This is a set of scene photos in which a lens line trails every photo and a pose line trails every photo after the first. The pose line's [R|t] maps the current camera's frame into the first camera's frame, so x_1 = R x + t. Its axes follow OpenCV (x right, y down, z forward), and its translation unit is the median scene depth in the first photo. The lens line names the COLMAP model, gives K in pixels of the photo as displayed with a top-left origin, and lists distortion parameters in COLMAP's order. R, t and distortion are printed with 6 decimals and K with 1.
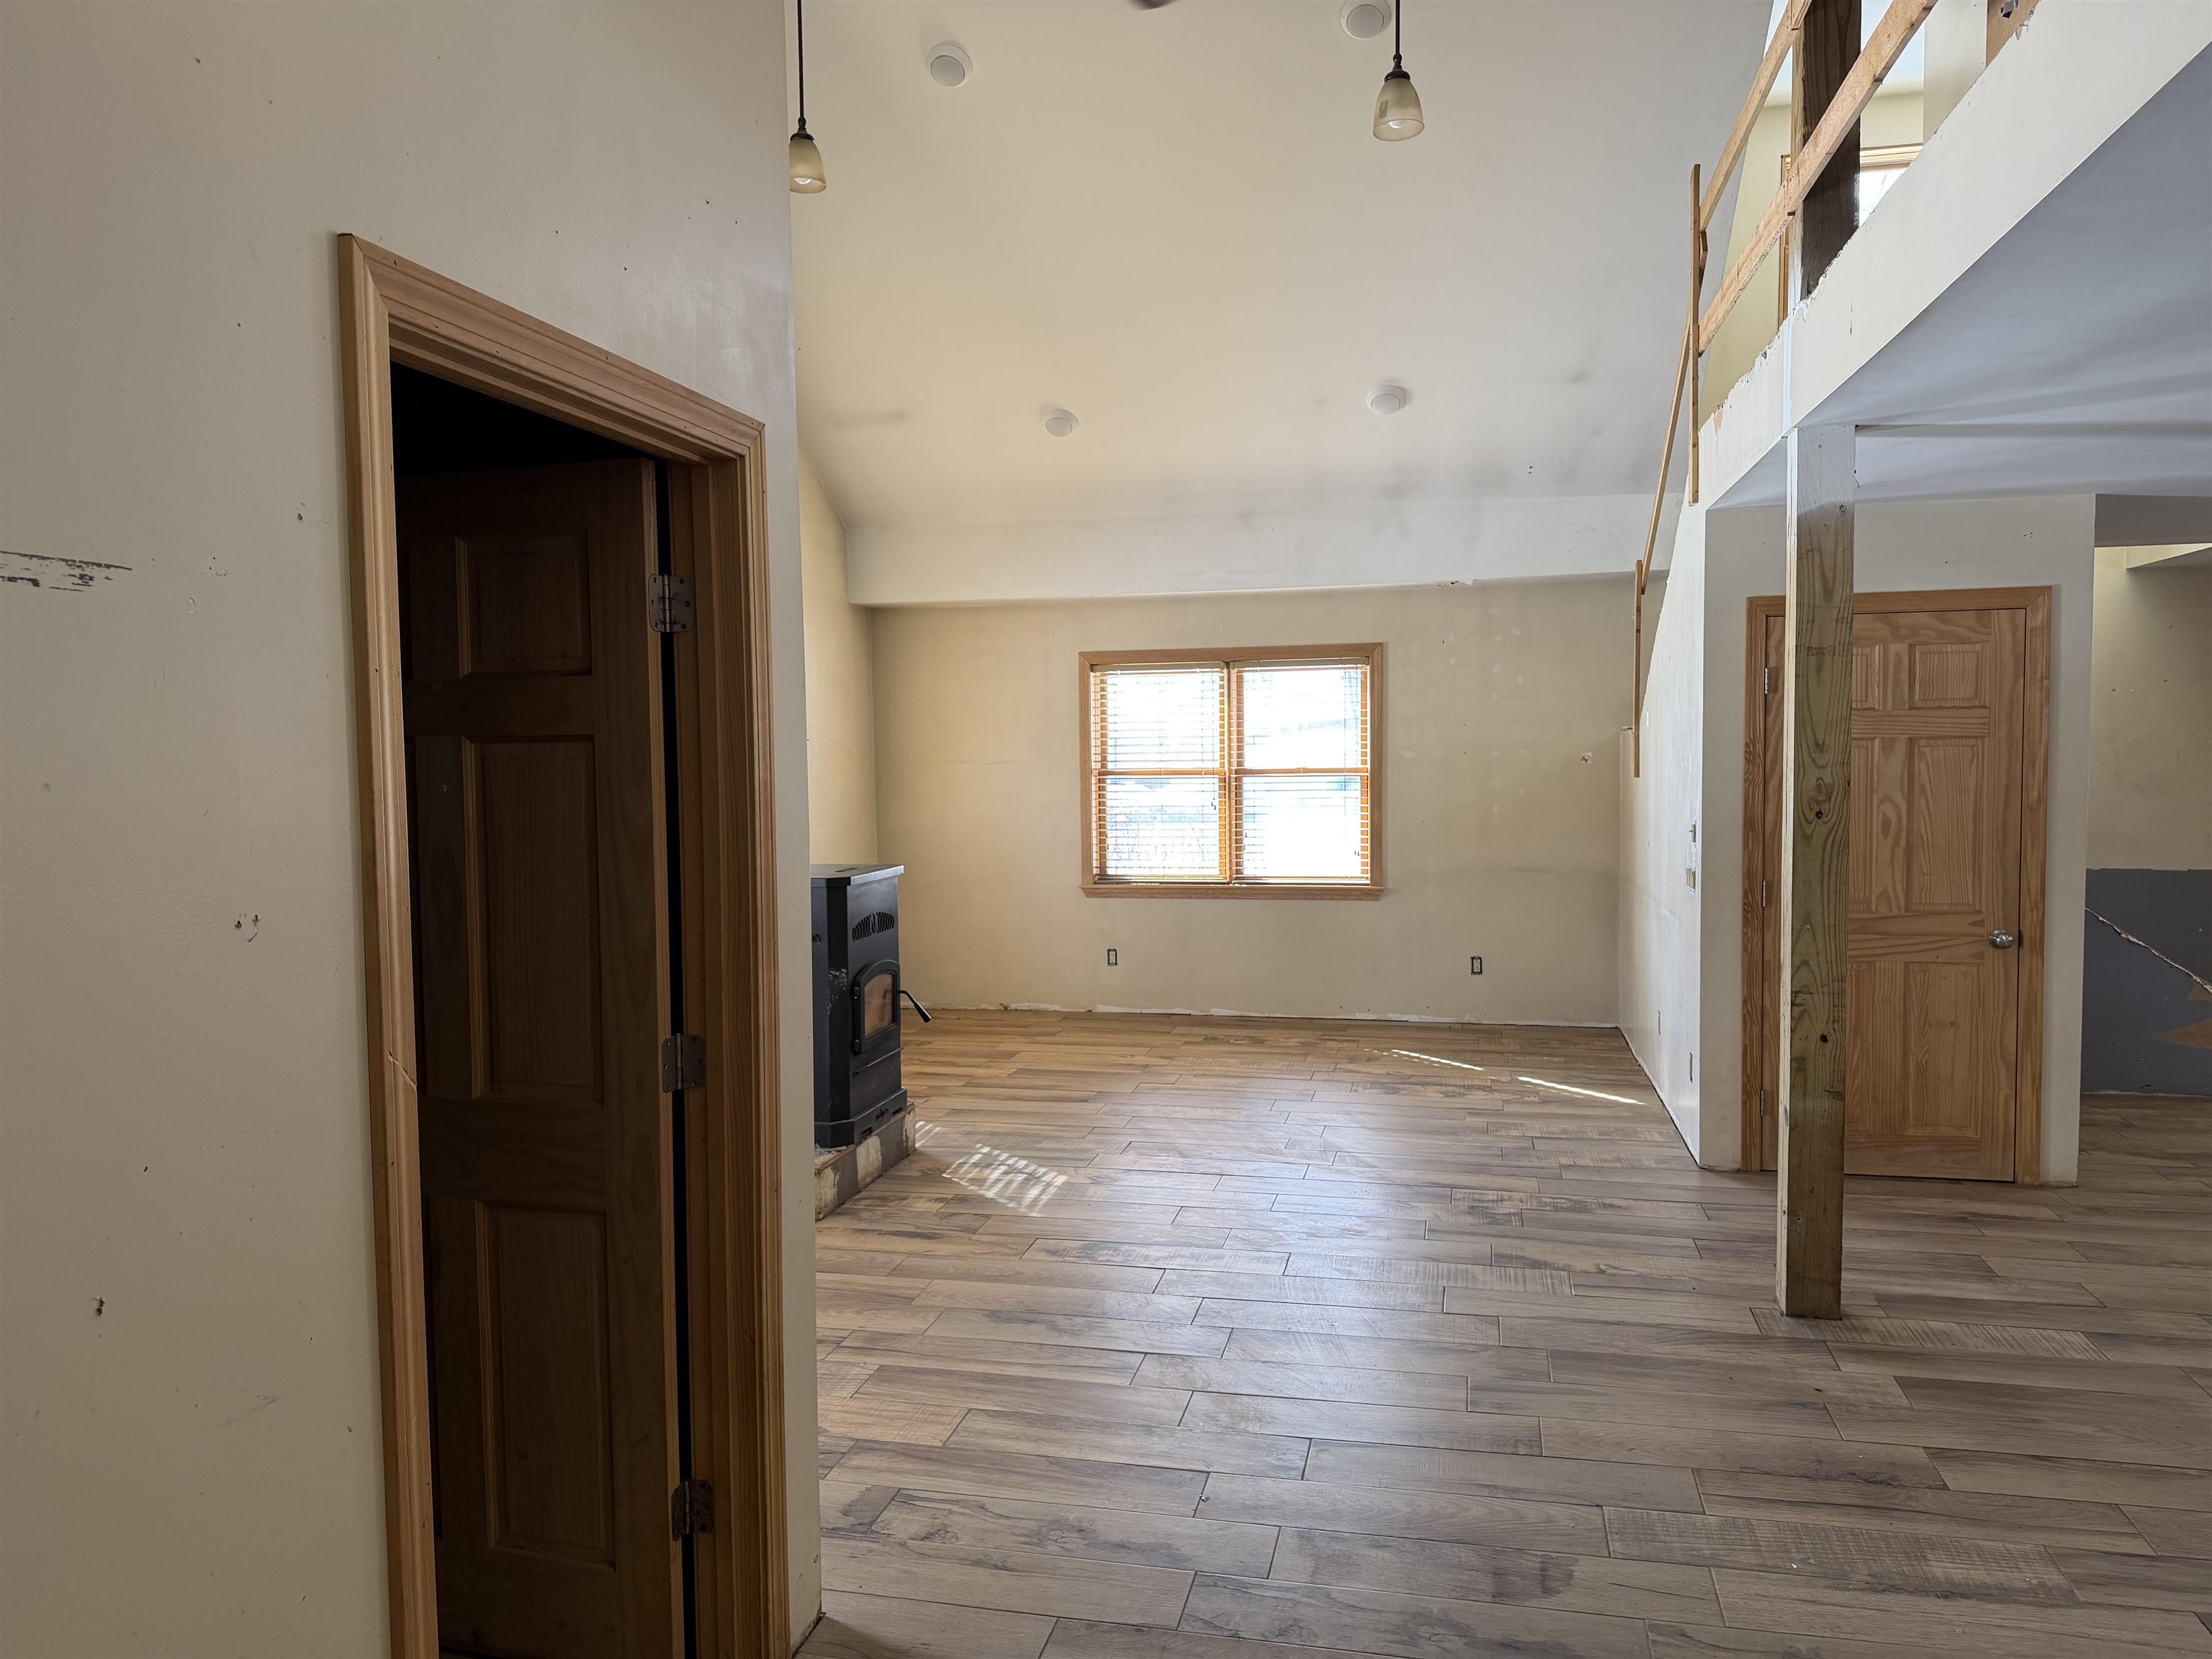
lens RADIAL K [[1539.4, 0, 1110.9], [0, 1539.4, 835.0], [0, 0, 1]] dist [0.138281, -0.210380]
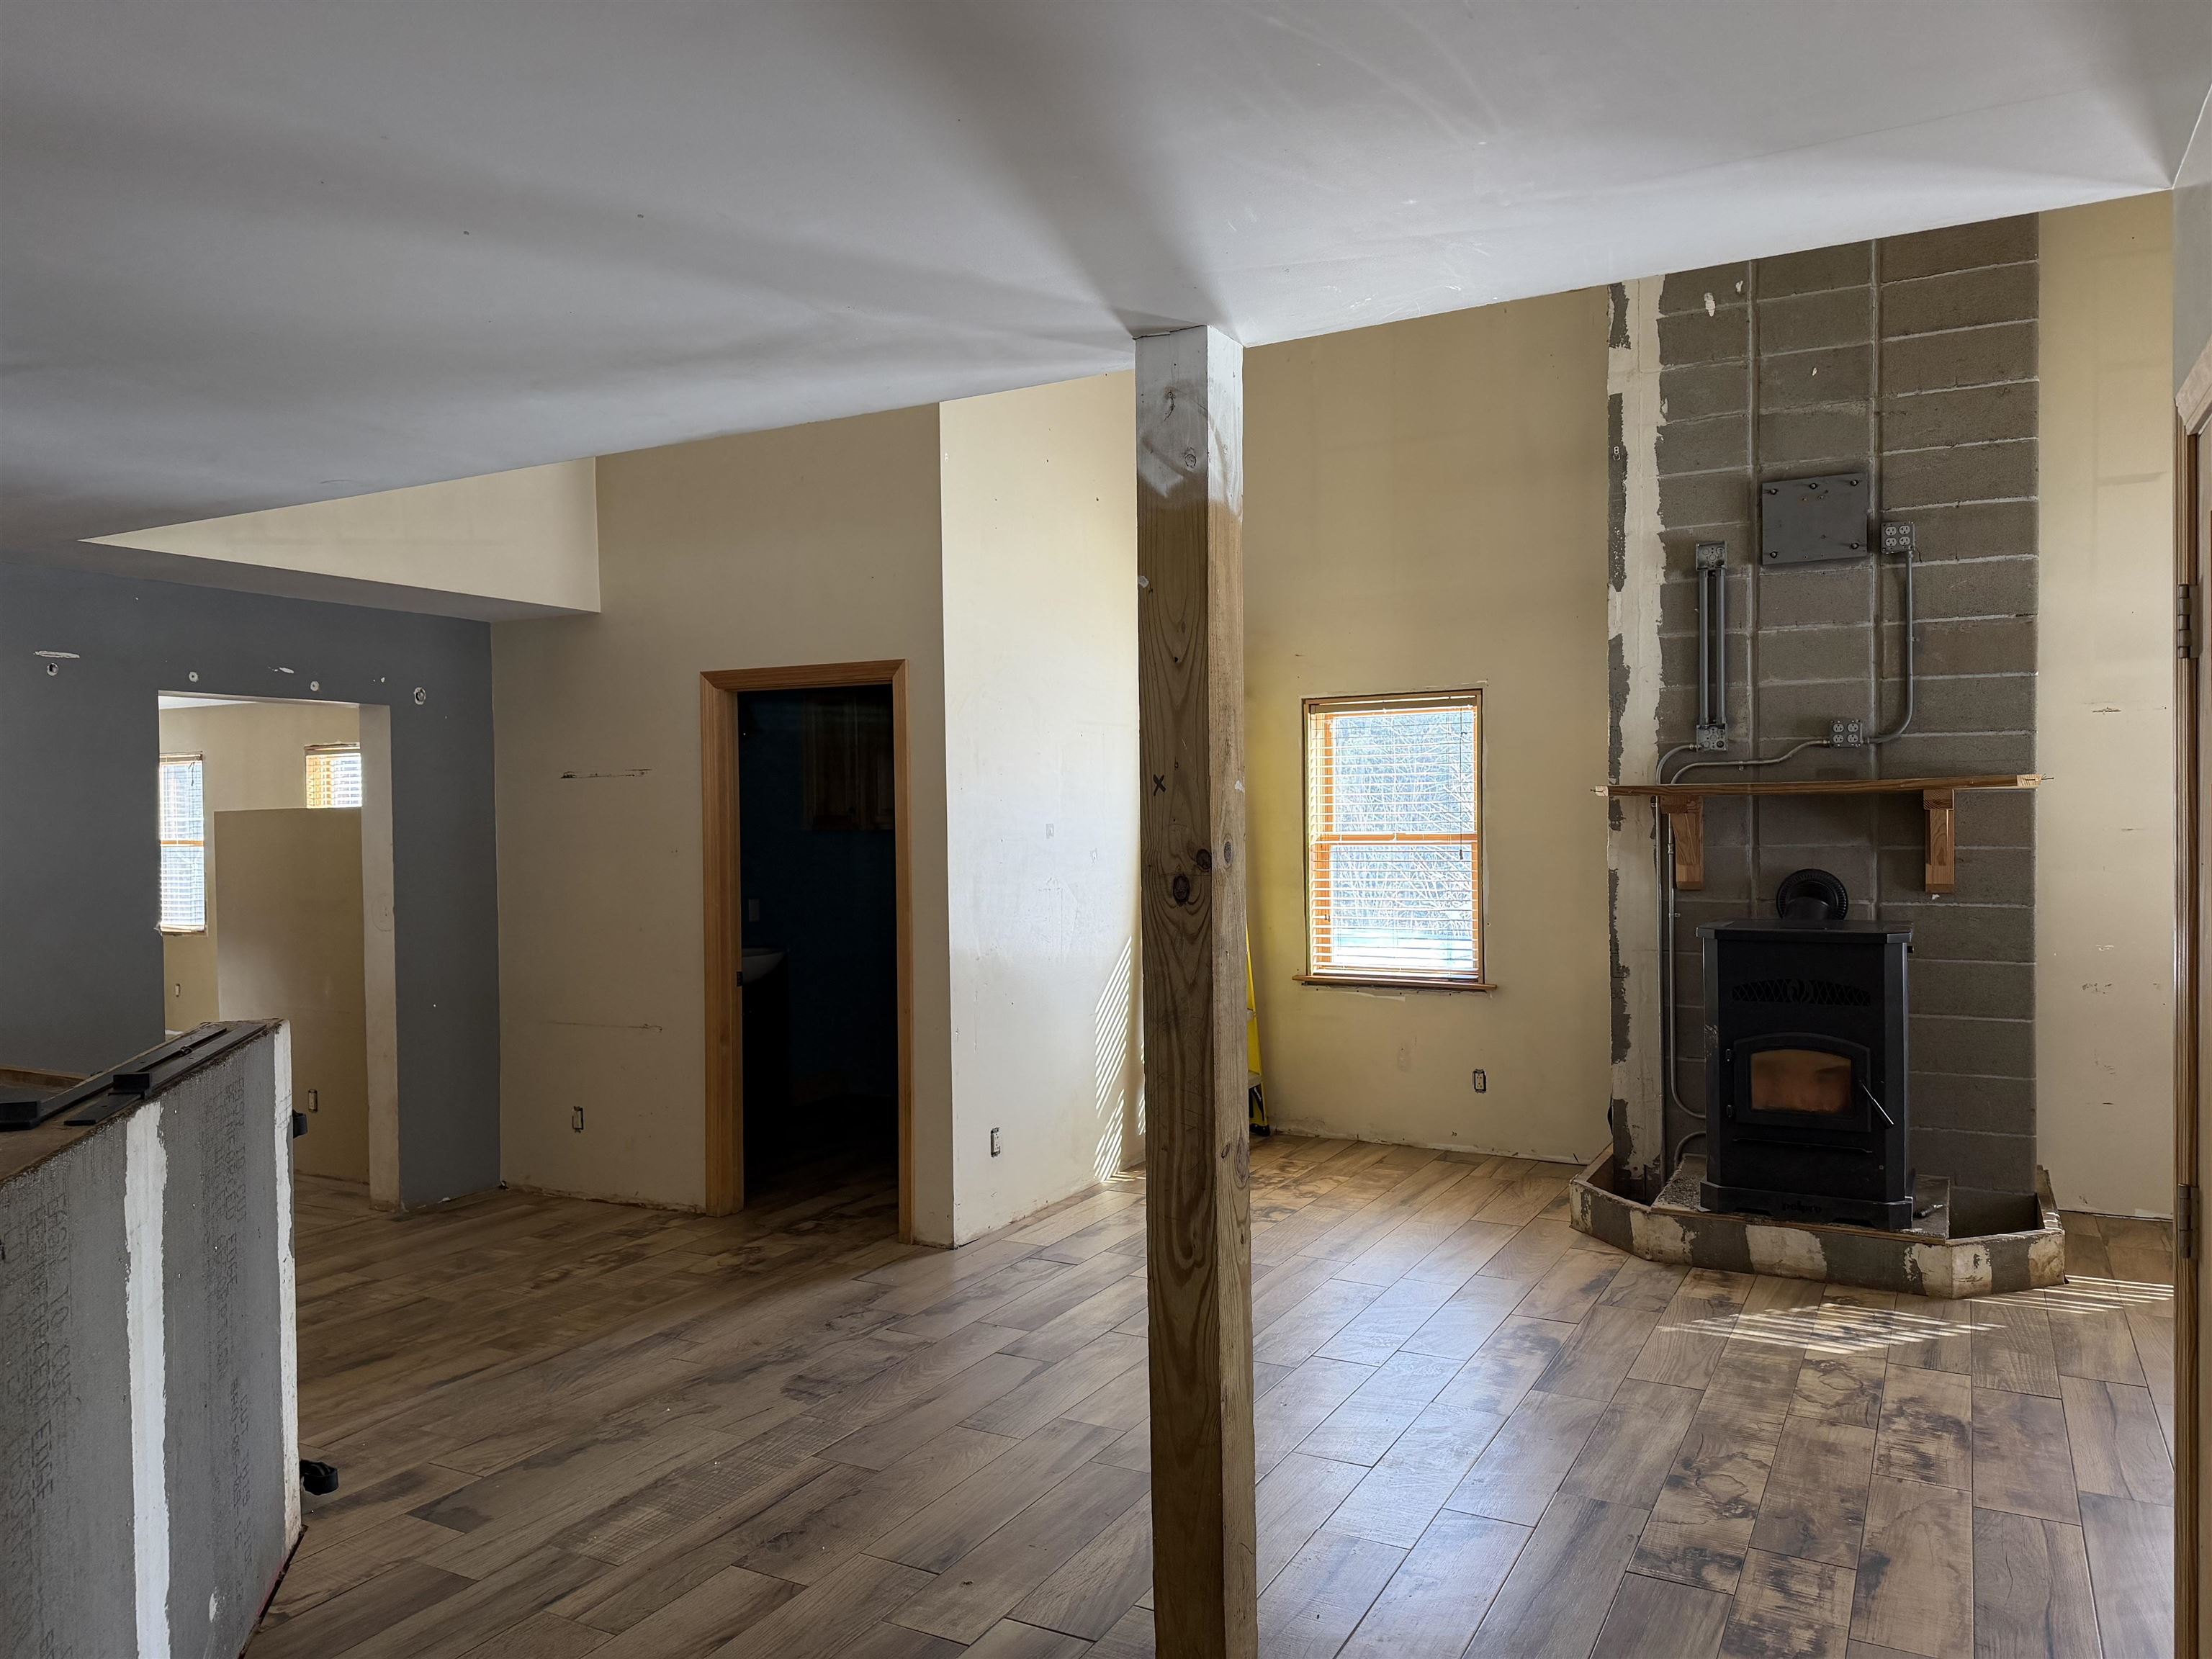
lens RADIAL K [[1555.8, 0, 1114.8], [0, 1555.8, 836.0], [0, 0, 1]] dist [0.085844, -0.080239]
pose [[-0.265741, 0.030423, -0.963564, 0.832905], [-0.039513, 0.998318, 0.042418, -0.054883], [0.963234, 0.049346, -0.264092, 0.866990]]
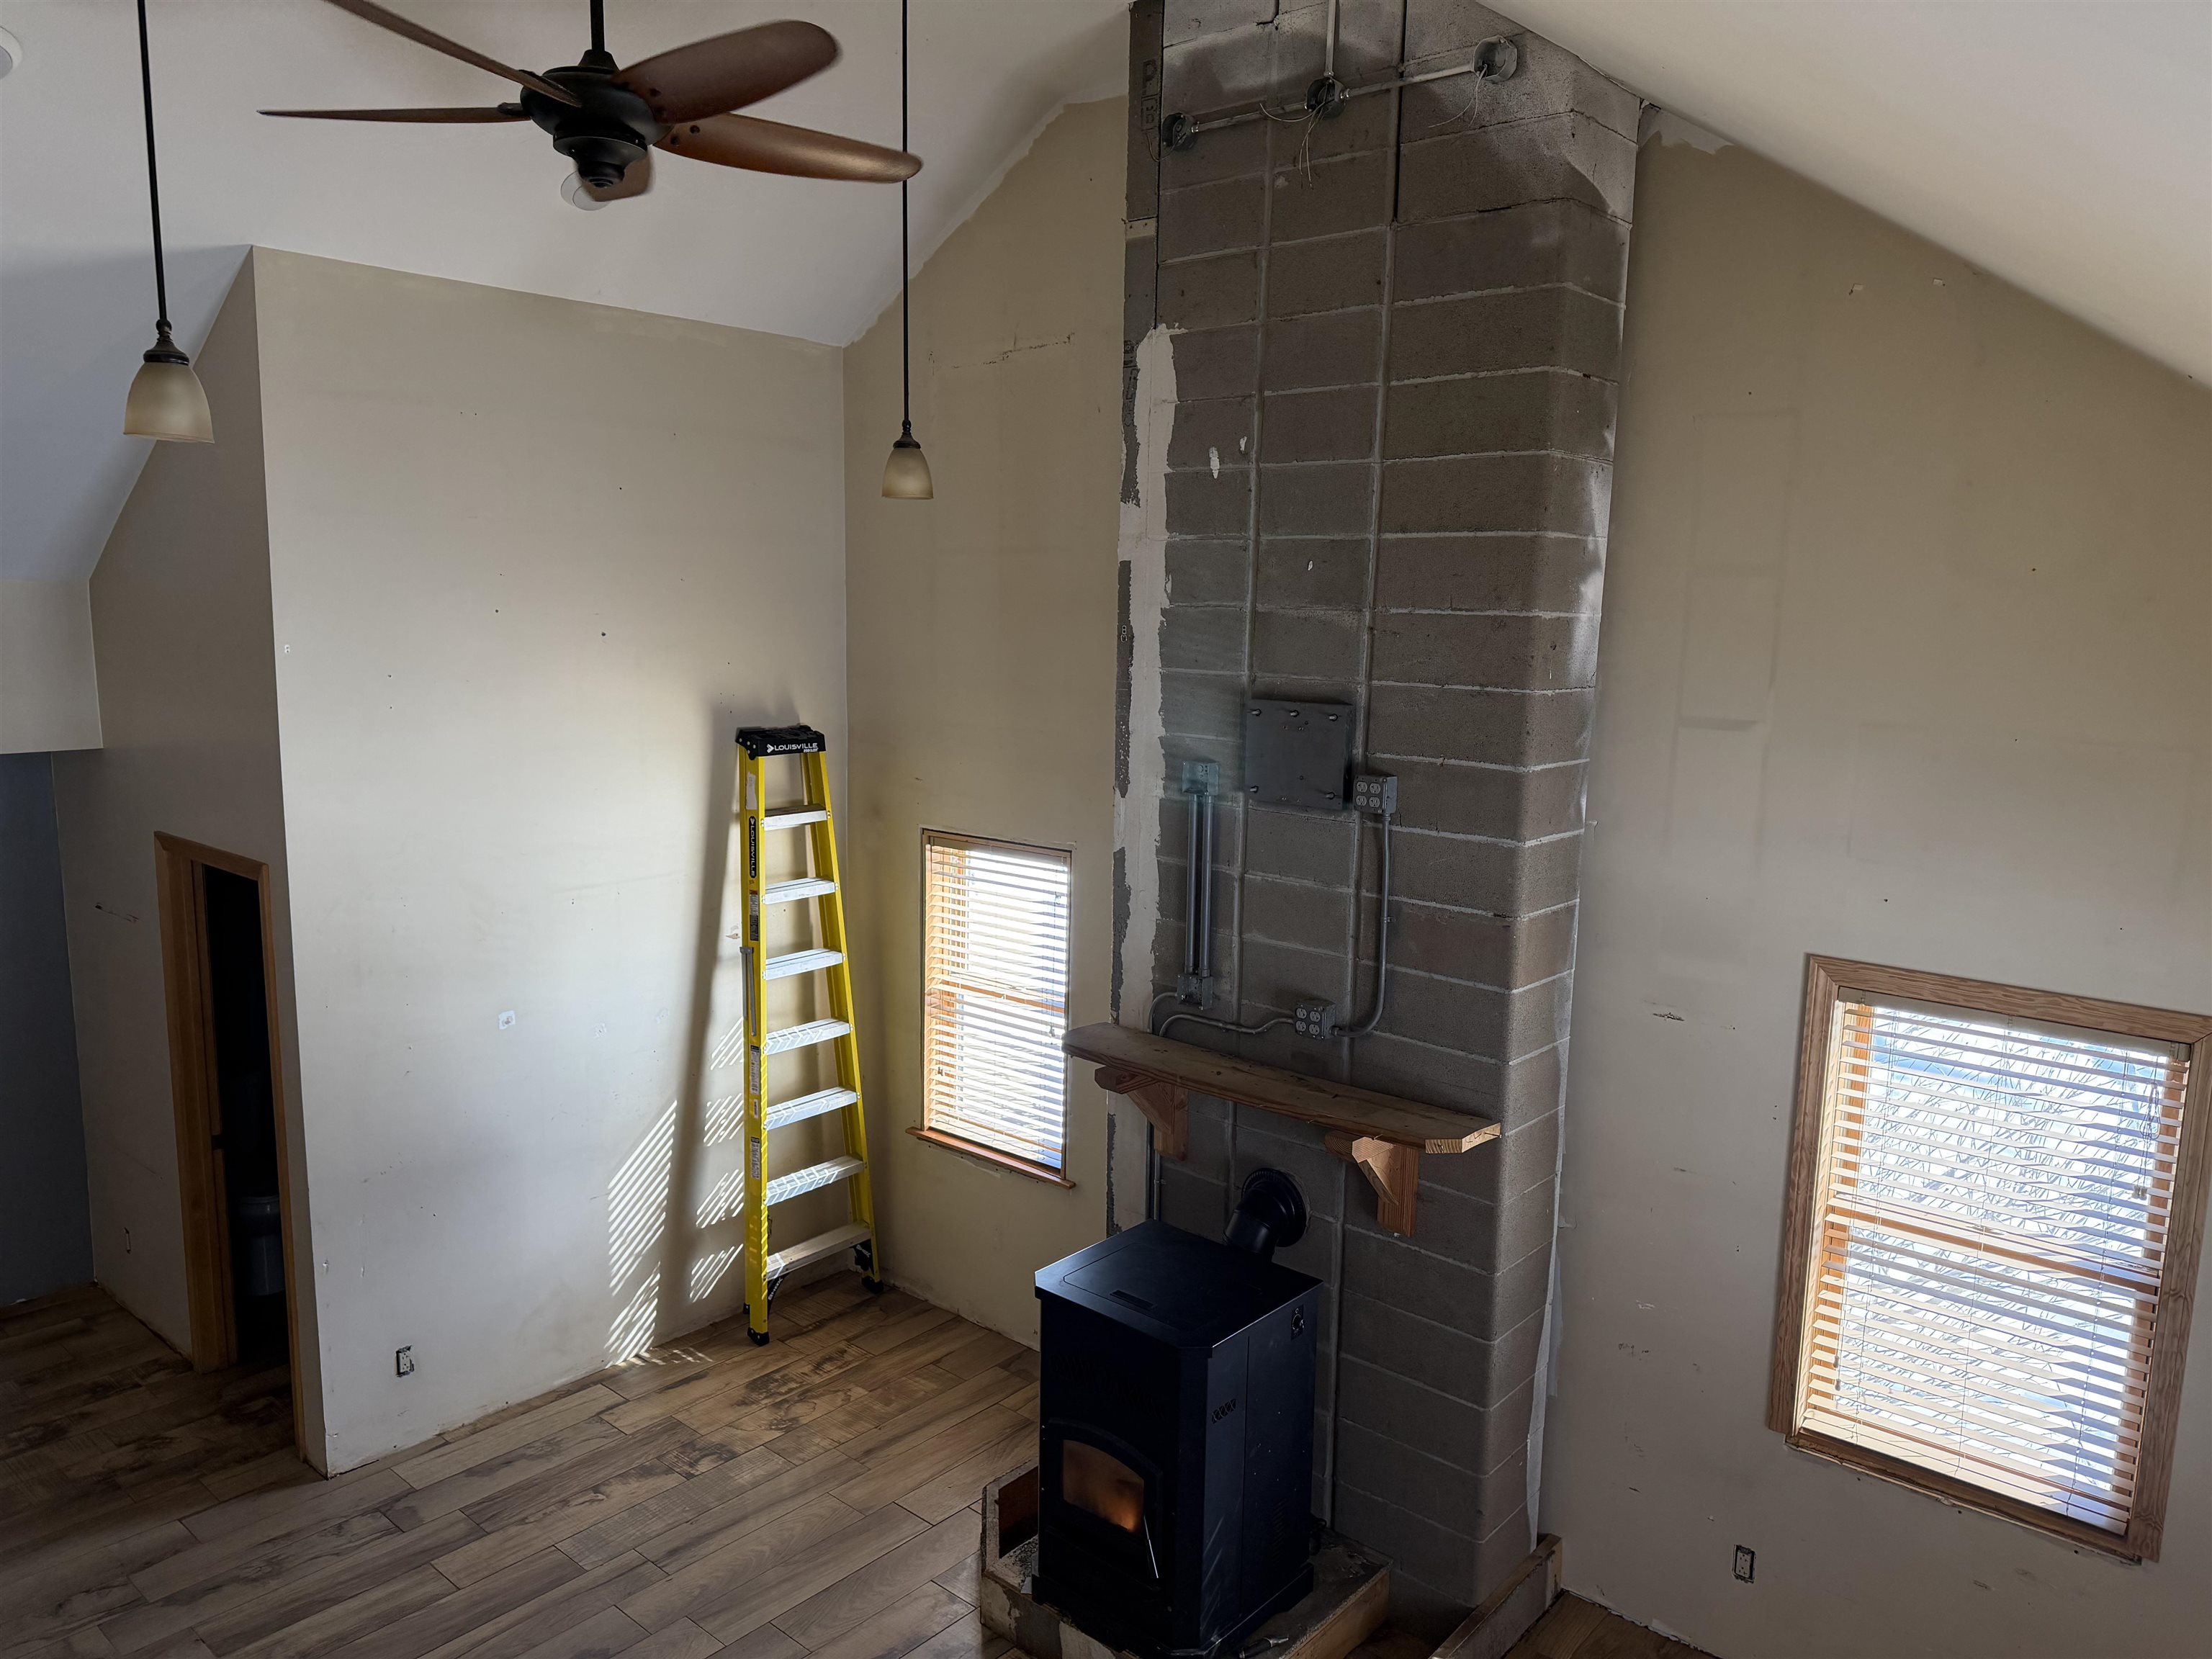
lens RADIAL K [[1536.3, 0, 1067.7], [0, 1536.3, 854.5], [0, 0, 1]] dist [0.181524, -0.208949]
pose [[-0.483625, 0.142932, -0.863526, 0.476081], [-0.061423, 0.978602, 0.196380, -0.339586], [0.873118, 0.148015, -0.464497, 1.310882]]
